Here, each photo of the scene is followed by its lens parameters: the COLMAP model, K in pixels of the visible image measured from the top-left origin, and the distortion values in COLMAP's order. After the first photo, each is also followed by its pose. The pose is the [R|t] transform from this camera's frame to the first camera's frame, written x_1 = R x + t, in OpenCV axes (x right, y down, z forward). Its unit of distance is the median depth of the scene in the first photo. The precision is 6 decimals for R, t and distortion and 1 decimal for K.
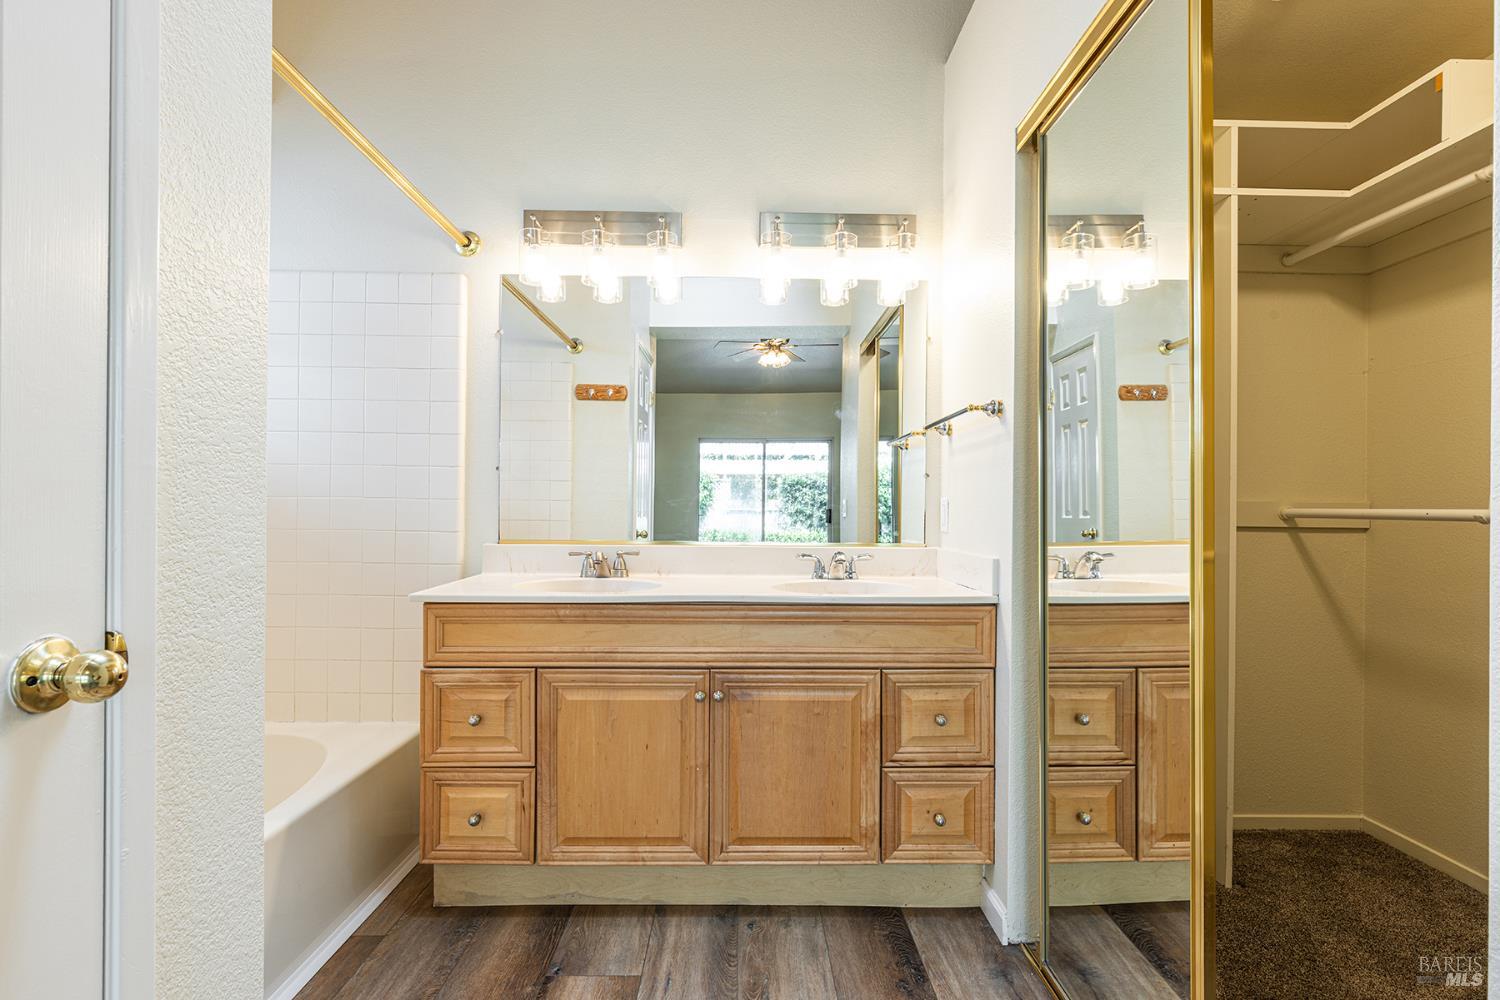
lens RADIAL K [[726.0, 0, 779.6], [0, 726.0, 507.3], [0, 0, 1]] dist [-0.002996, -0.002161]
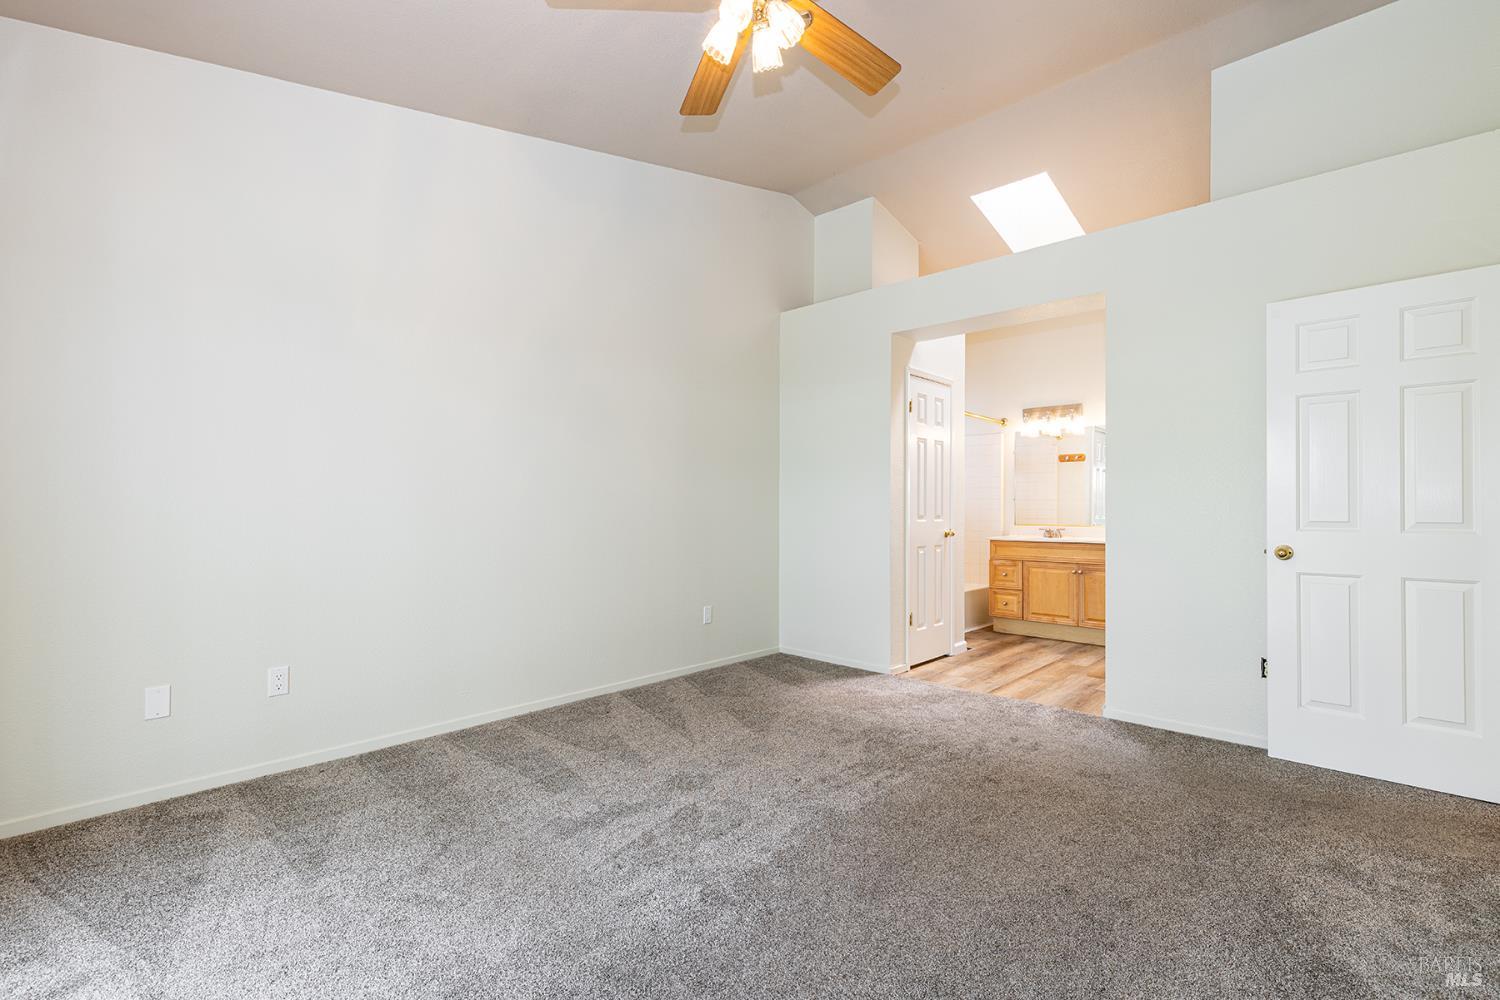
lens RADIAL K [[674.3, 0, 749.2], [0, 674.3, 502.8], [0, 0, 1]] dist [0.007848, -0.001129]
pose [[0.699419, -0.011759, -0.714615, 1.004107], [-0.000755, 0.999852, -0.017191, 0.007491], [0.714711, 0.012564, 0.699307, -2.071852]]
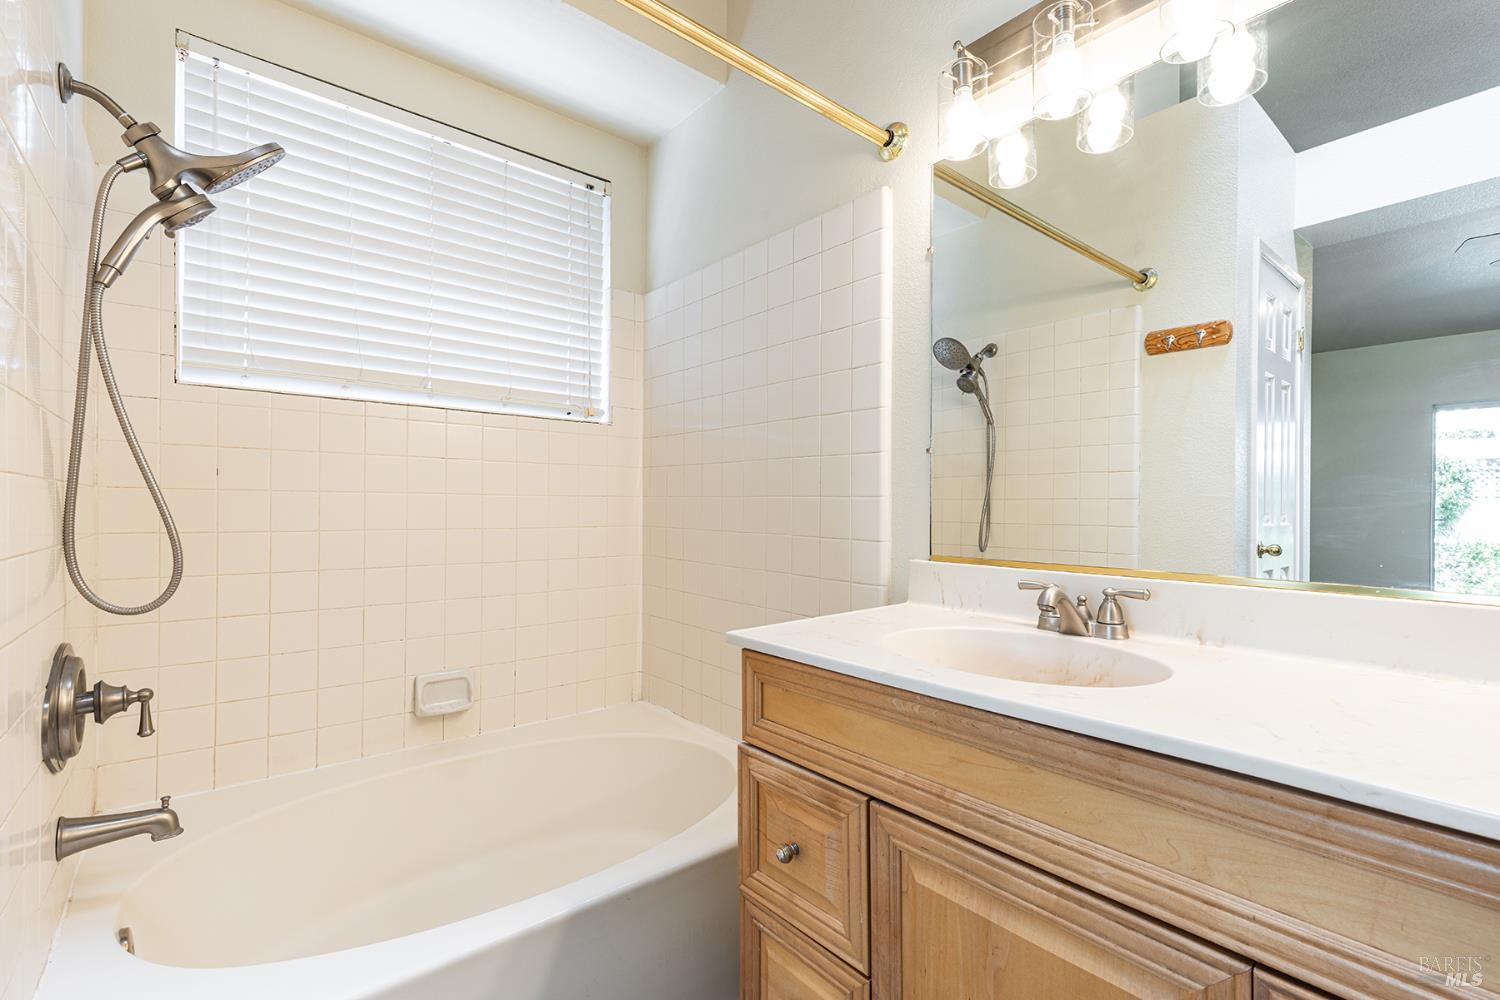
lens RADIAL K [[674.3, 0, 747.9], [0, 674.3, 508.4], [0, 0, 1]] dist [0.007848, -0.001129]
pose [[0.603206, -0.006295, -0.797561, 0.018963], [0.003876, 0.999980, -0.004961, 0.003530], [0.797576, -0.000099, 0.603218, 0.609881]]
